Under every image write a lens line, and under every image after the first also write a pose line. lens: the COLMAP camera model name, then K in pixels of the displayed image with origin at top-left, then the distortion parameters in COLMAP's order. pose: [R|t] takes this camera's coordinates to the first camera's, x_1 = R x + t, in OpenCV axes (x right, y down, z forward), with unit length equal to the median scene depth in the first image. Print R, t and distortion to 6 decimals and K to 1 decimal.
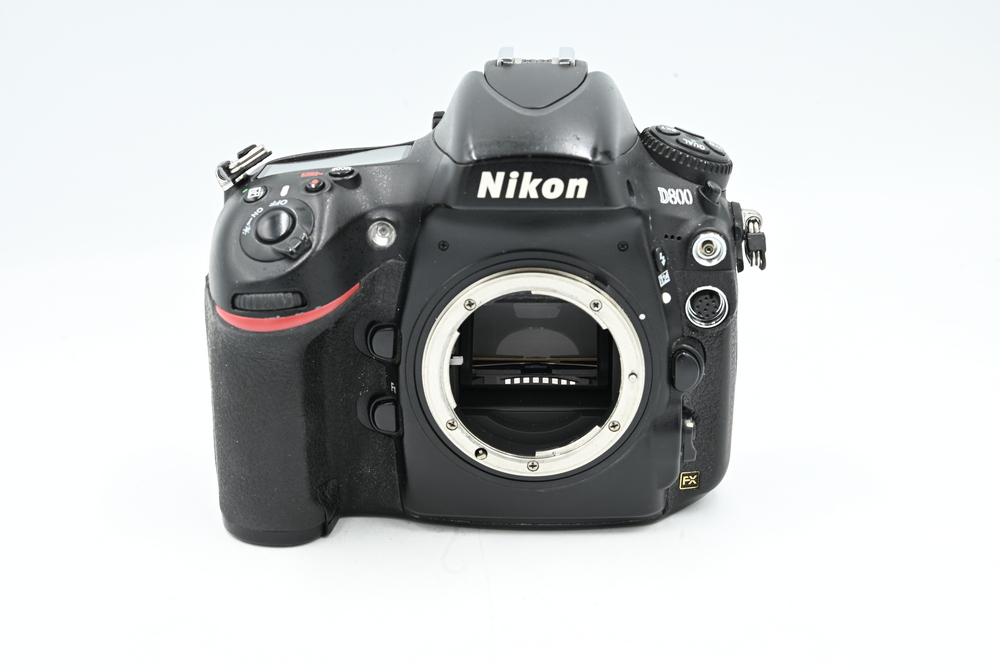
lens RADIAL K [[1781.7, 0, 499.5], [0, 1781.7, 336.2], [0, 0, 1]] dist [-0.000595, 0.000000]
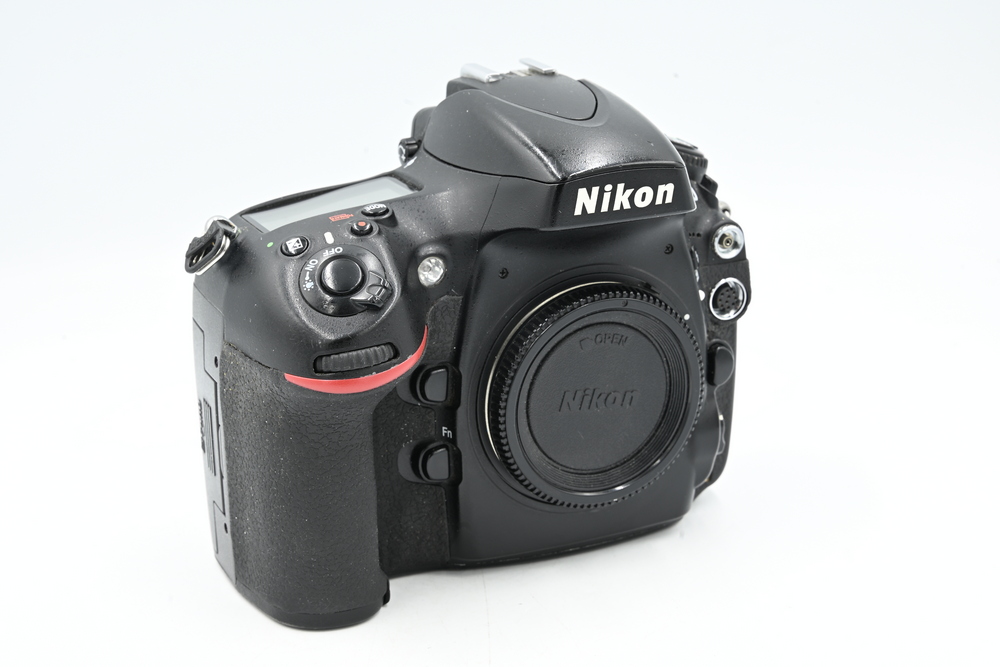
lens RADIAL K [[1781.7, 0, 500.3], [0, 1781.7, 331.0], [0, 0, 1]] dist [-0.000595, 0.000000]
pose [[0.892231, -0.149722, 0.426037, -0.438473], [0.156674, 0.987469, 0.018910, -0.038067], [-0.423529, 0.049877, 0.904508, 0.137677]]
